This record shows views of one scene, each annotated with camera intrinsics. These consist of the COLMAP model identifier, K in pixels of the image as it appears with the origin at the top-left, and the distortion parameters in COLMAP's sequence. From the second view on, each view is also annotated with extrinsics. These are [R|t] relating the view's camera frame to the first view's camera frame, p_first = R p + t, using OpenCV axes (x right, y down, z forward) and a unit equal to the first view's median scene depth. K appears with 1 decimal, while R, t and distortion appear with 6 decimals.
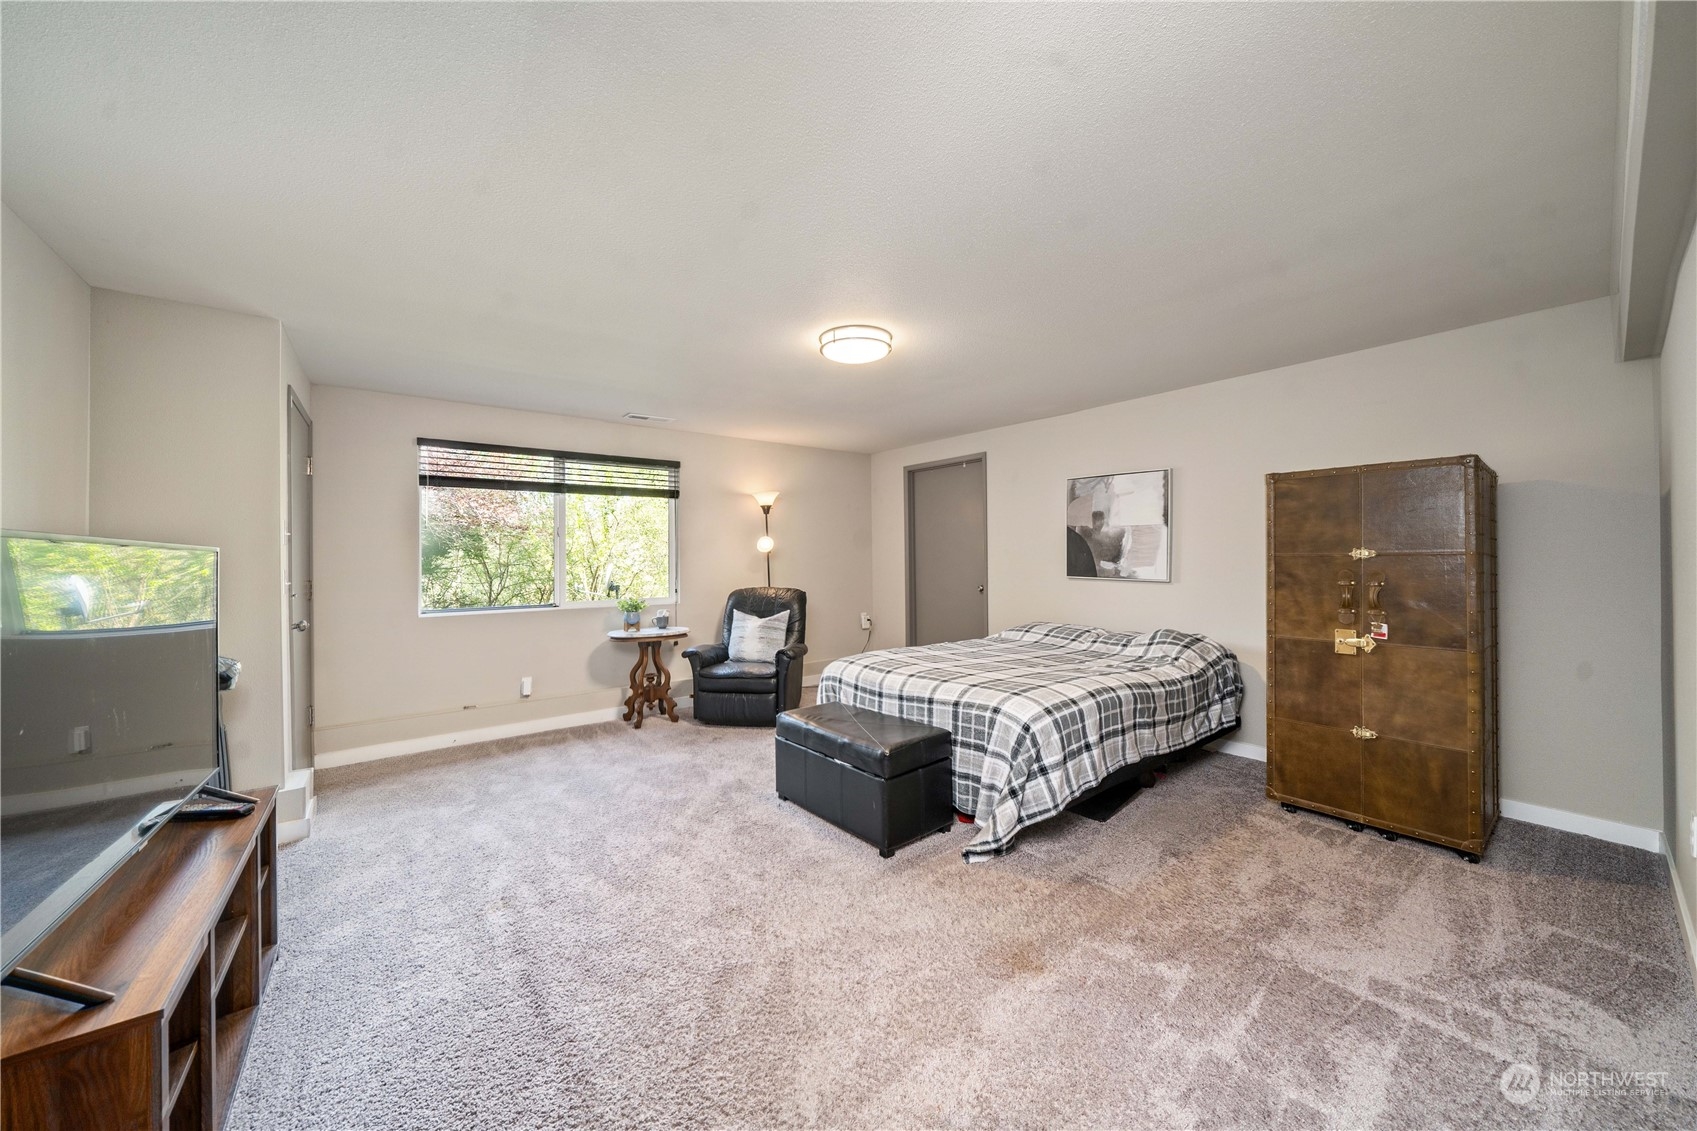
lens RADIAL K [[582.8, 0, 840.9], [0, 582.8, 562.0], [0, 0, 1]] dist [-0.001340, 0.000073]
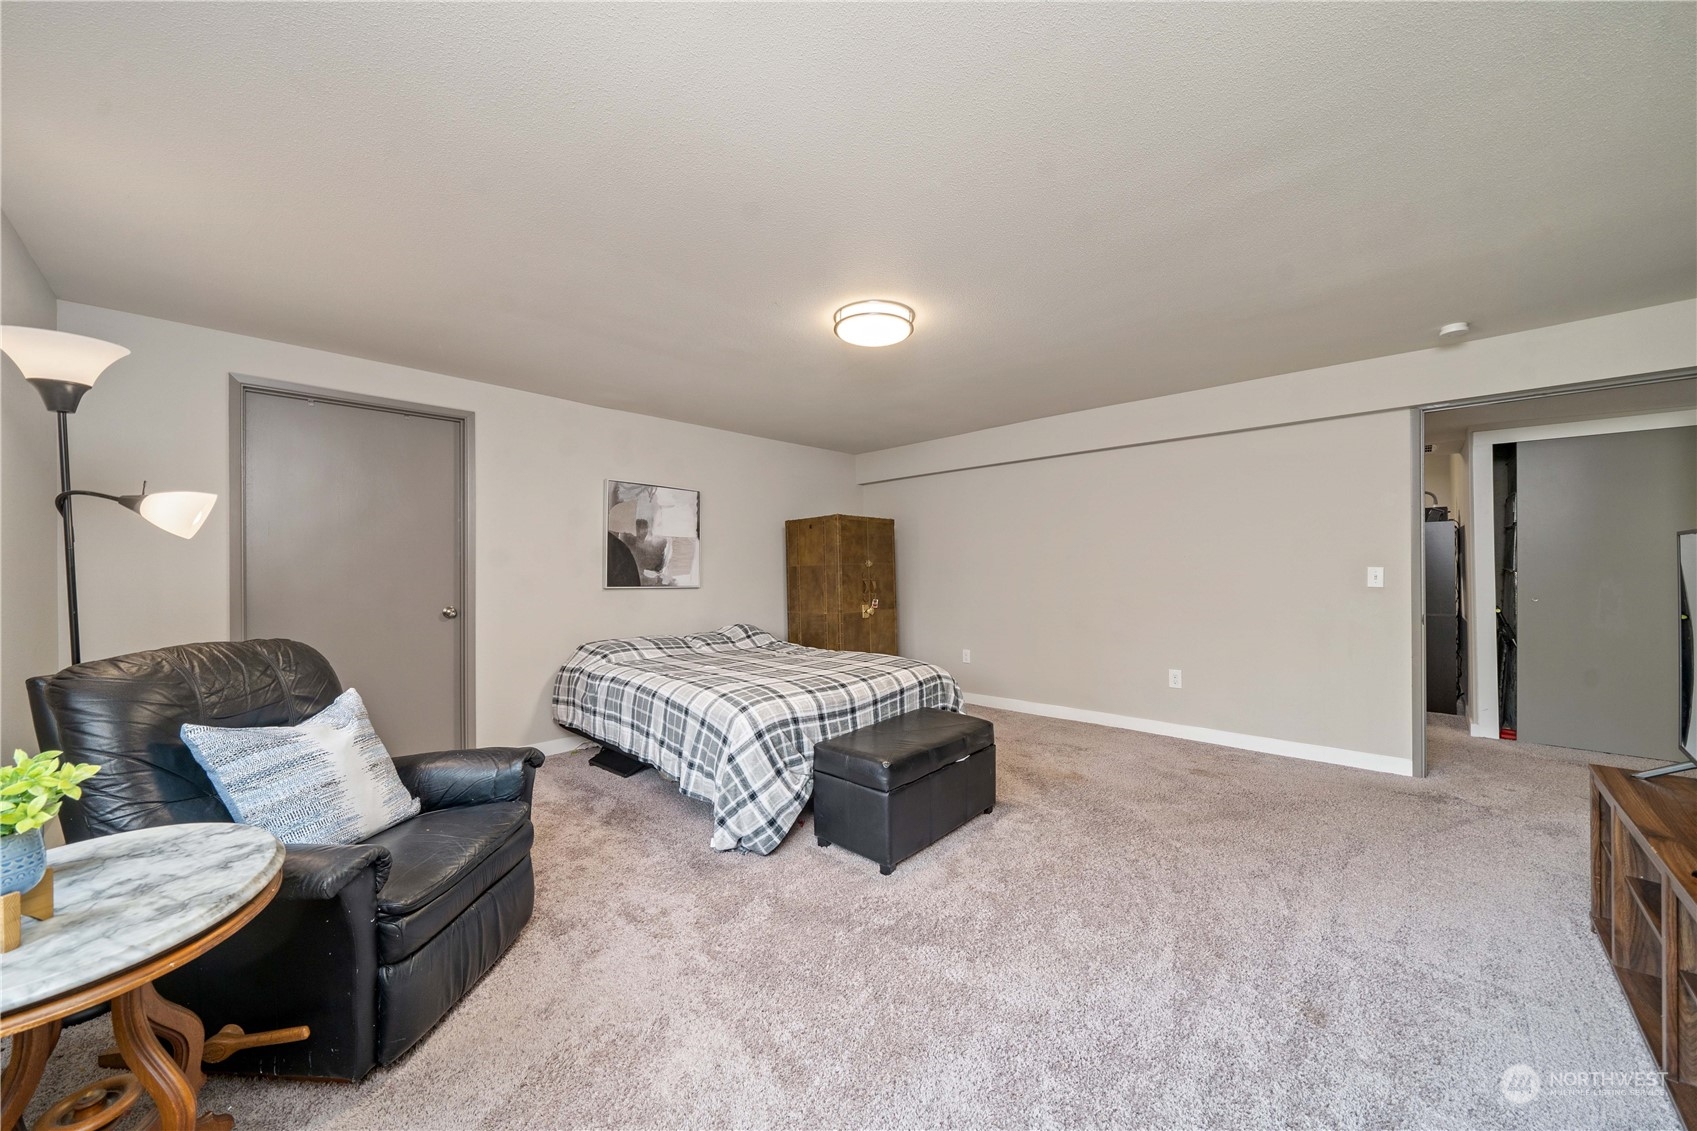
lens RADIAL K [[582.8, 0, 842.8], [0, 582.8, 567.2], [0, 0, 1]] dist [-0.001340, 0.000073]
pose [[-0.118161, 0.013148, 0.992907, -0.633399], [0.015622, 0.999813, -0.011380, 0.011397], [-0.992871, 0.014167, -0.118345, 0.851294]]
